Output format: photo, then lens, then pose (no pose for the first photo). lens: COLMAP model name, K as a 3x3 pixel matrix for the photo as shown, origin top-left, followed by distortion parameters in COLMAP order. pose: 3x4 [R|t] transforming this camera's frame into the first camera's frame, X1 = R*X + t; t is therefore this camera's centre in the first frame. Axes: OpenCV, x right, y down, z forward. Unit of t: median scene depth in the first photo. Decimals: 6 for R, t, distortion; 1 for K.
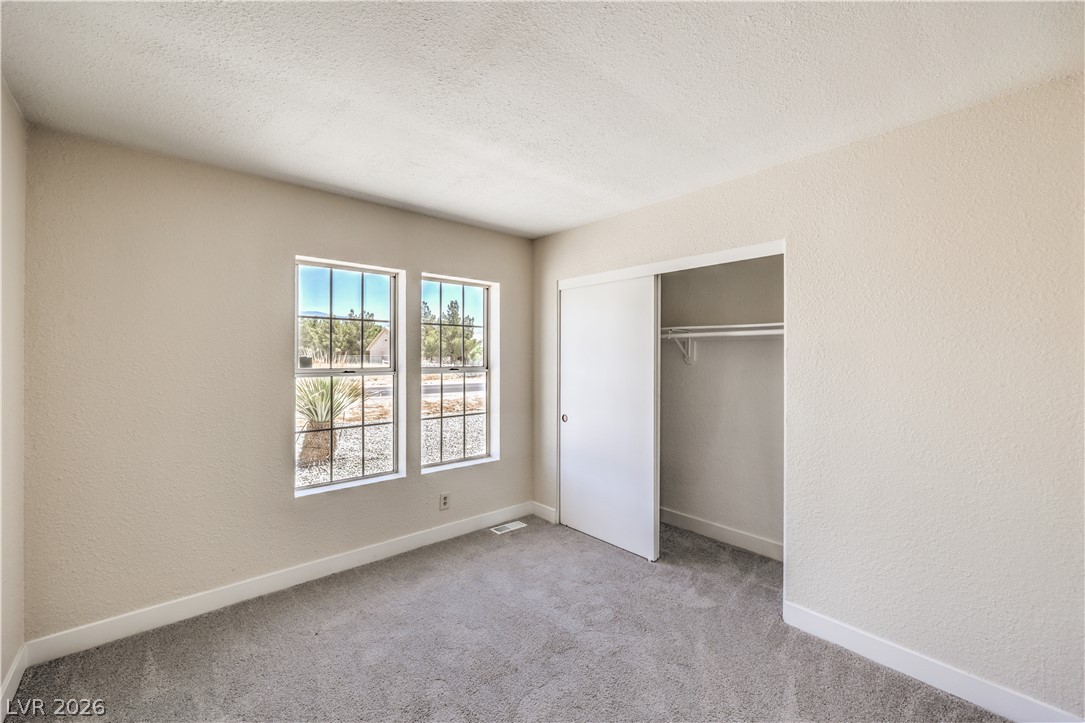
lens RADIAL K [[432.1, 0, 544.9], [0, 432.1, 355.3], [0, 0, 1]] dist [-0.001232, -0.000083]
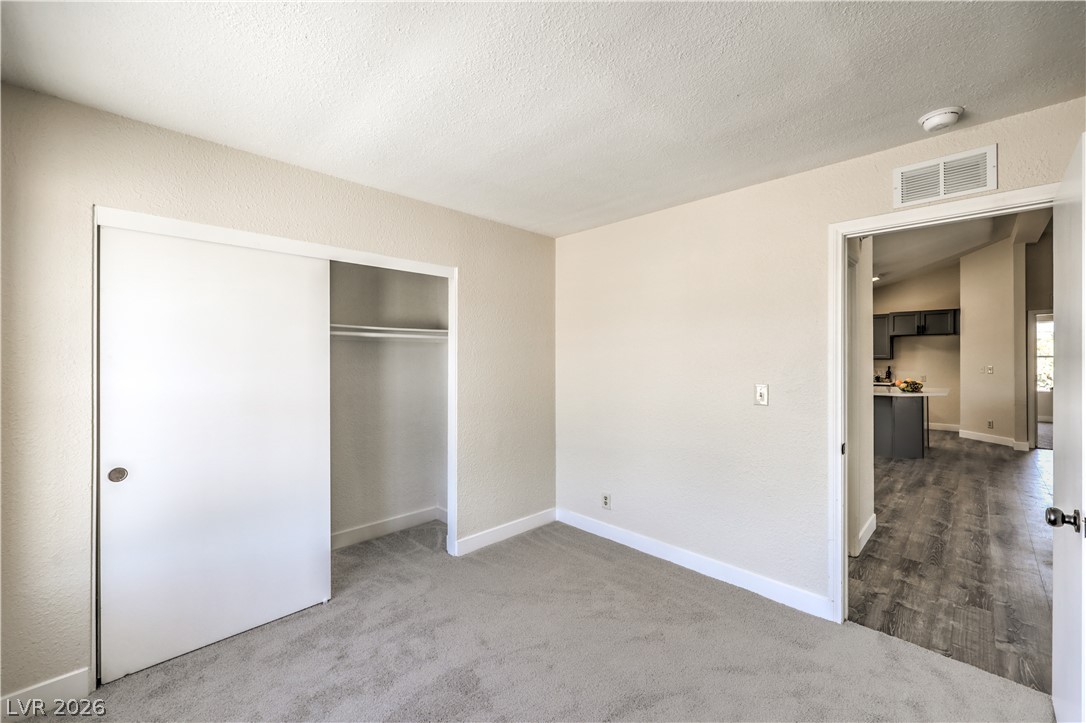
lens RADIAL K [[432.5, 0, 545.4], [0, 432.5, 355.3], [0, 0, 1]] dist [-0.001232, -0.000083]
pose [[-0.055563, 0.005468, 0.998440, -0.681836], [-0.001084, 0.999984, -0.005537, 0.005066], [-0.998455, -0.001390, -0.055556, 0.694888]]
